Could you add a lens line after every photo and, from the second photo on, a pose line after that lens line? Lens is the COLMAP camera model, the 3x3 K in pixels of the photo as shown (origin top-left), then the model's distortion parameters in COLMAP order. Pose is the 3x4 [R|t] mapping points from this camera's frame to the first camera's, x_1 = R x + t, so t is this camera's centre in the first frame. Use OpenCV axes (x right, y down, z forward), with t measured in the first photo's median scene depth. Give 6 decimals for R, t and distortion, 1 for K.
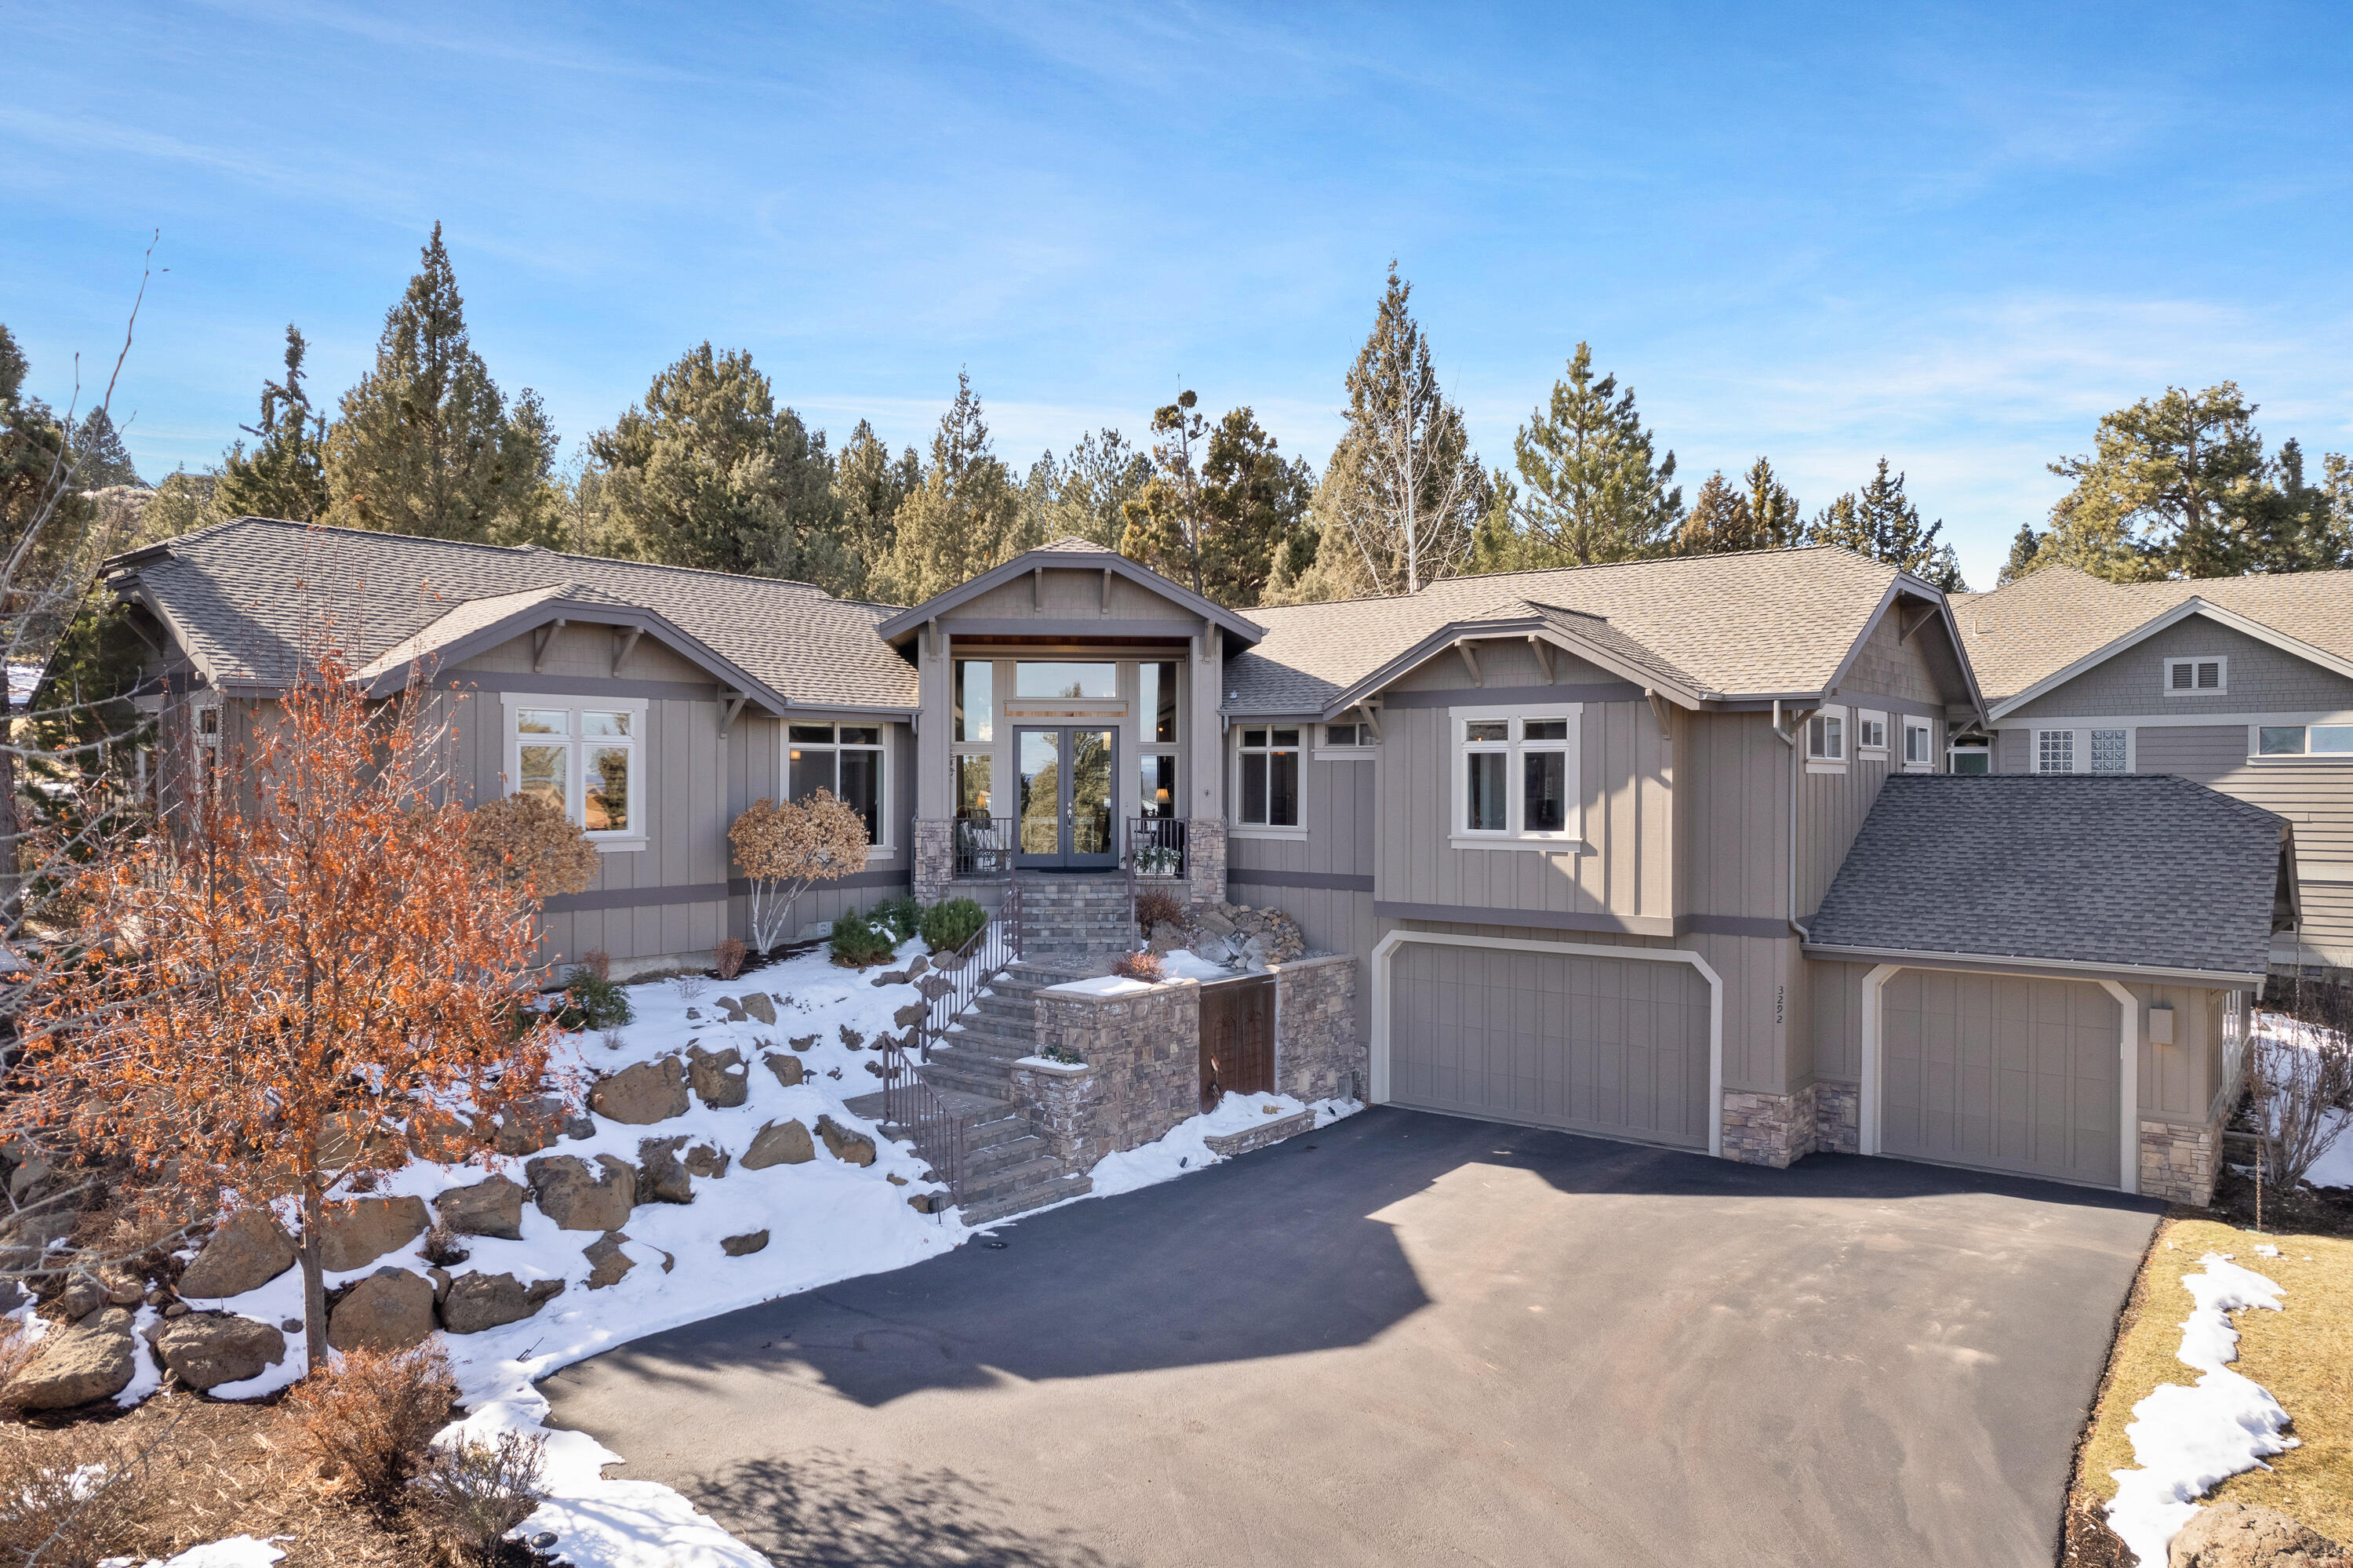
lens RADIAL K [[1490.4, 0, 1174.4], [0, 1490.4, 782.4], [0, 0, 1]] dist [-0.026751, 0.010445]
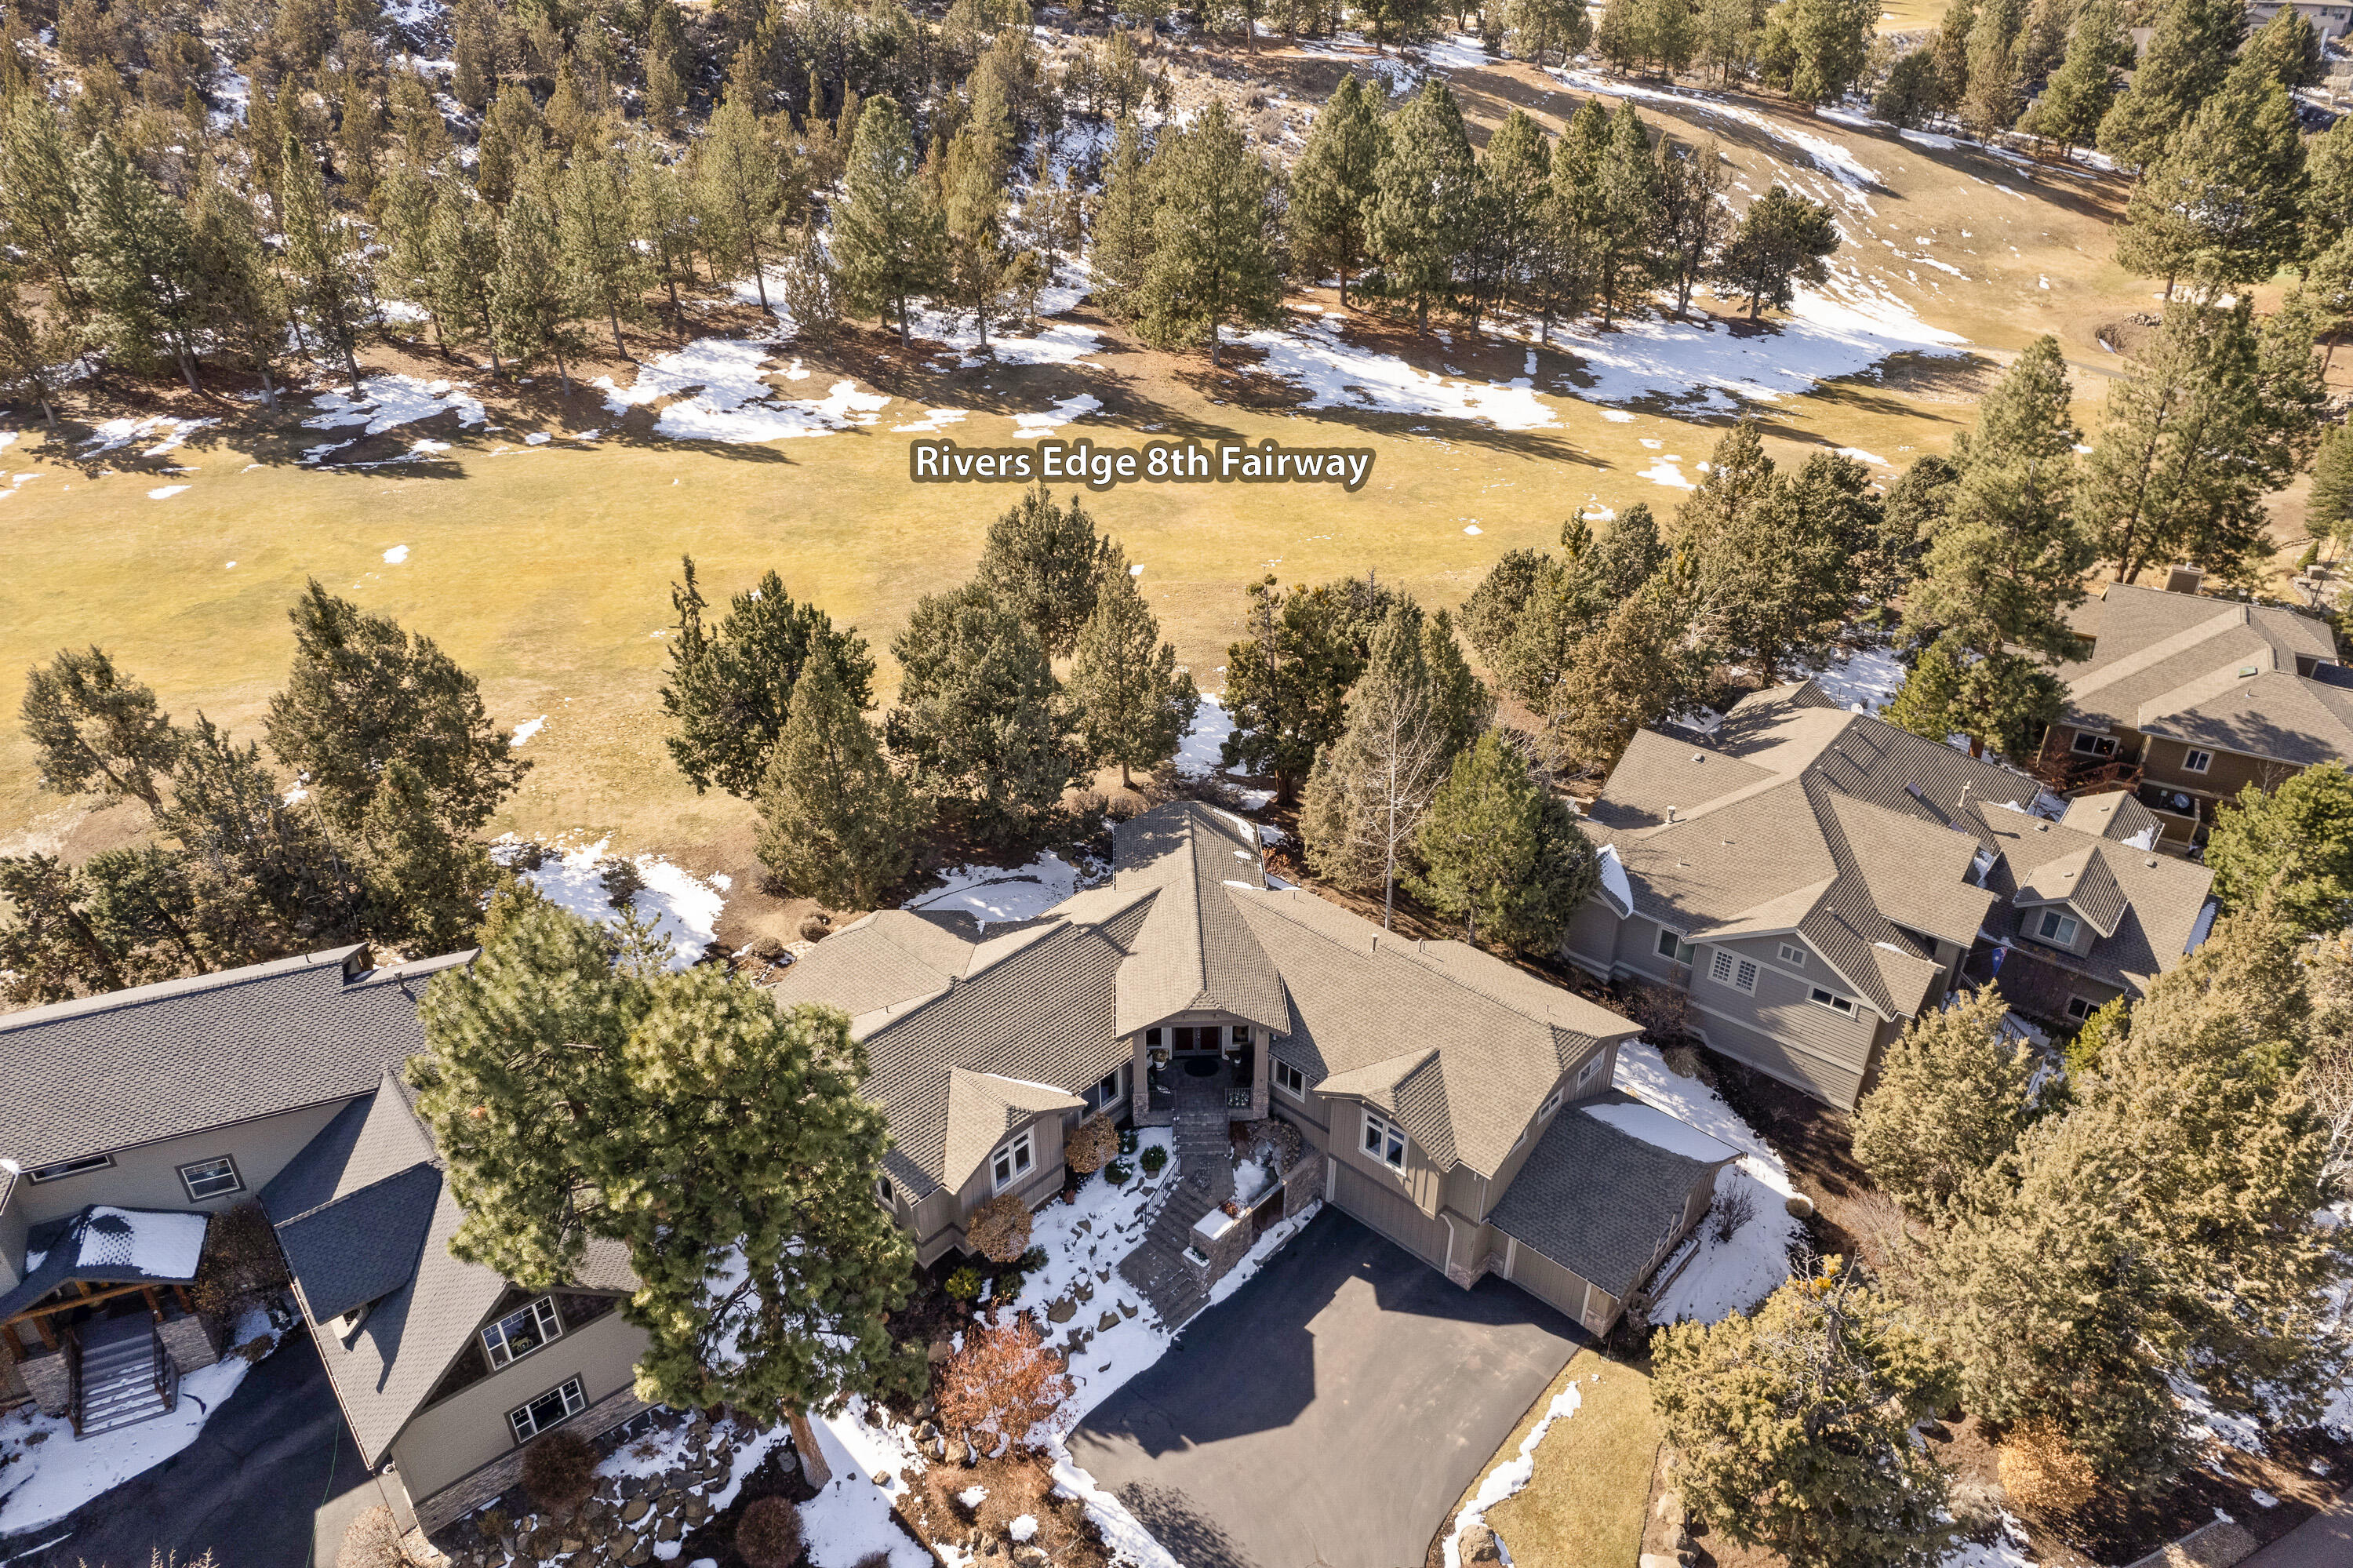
lens RADIAL K [[1490.4, 0, 1177.7], [0, 1490.4, 783.6], [0, 0, 1]] dist [-0.026751, 0.010445]
pose [[0.997778, 0.024689, -0.061887, 0.024897], [0.009822, 0.864168, 0.503108, -1.559237], [0.065902, -0.502598, 0.862005, -0.737214]]
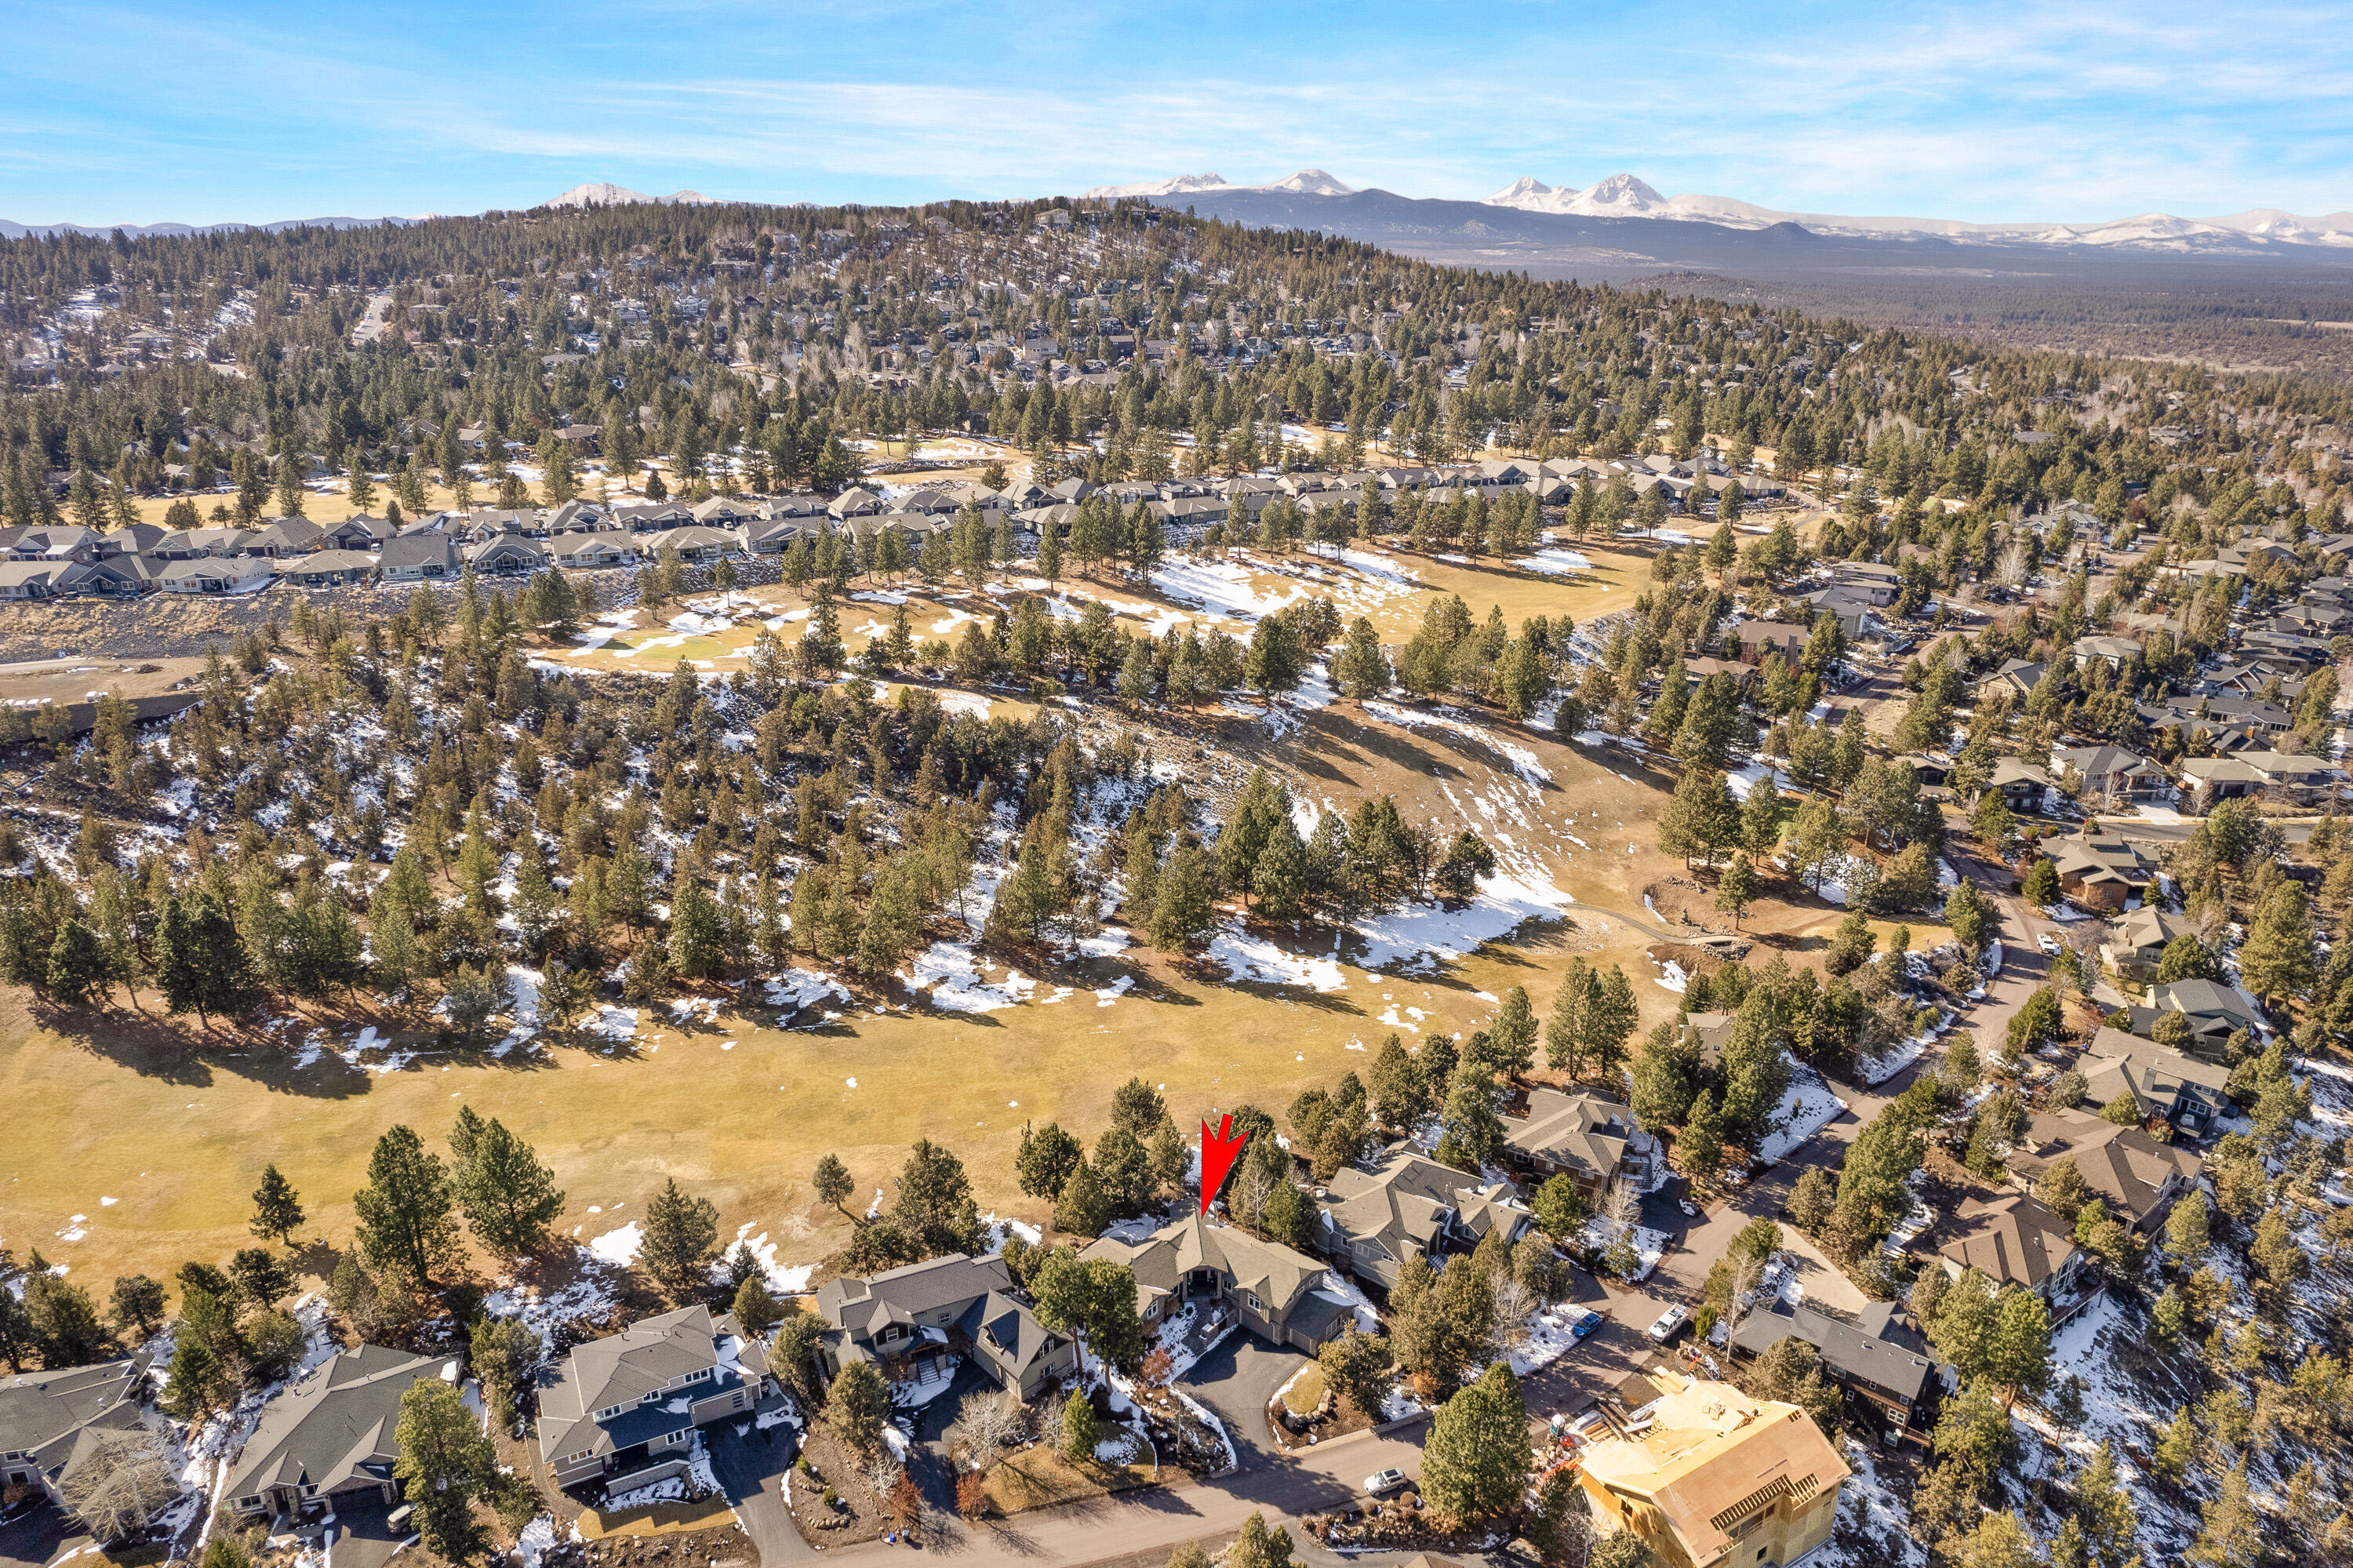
lens RADIAL K [[1490.4, 0, 1178.7], [0, 1490.4, 785.6], [0, 0, 1]] dist [-0.026751, 0.010445]
pose [[0.999838, 0.002502, -0.017829, -0.062323], [0.003778, 0.939109, 0.343599, -5.288854], [0.017603, -0.343610, 0.938947, -5.568961]]
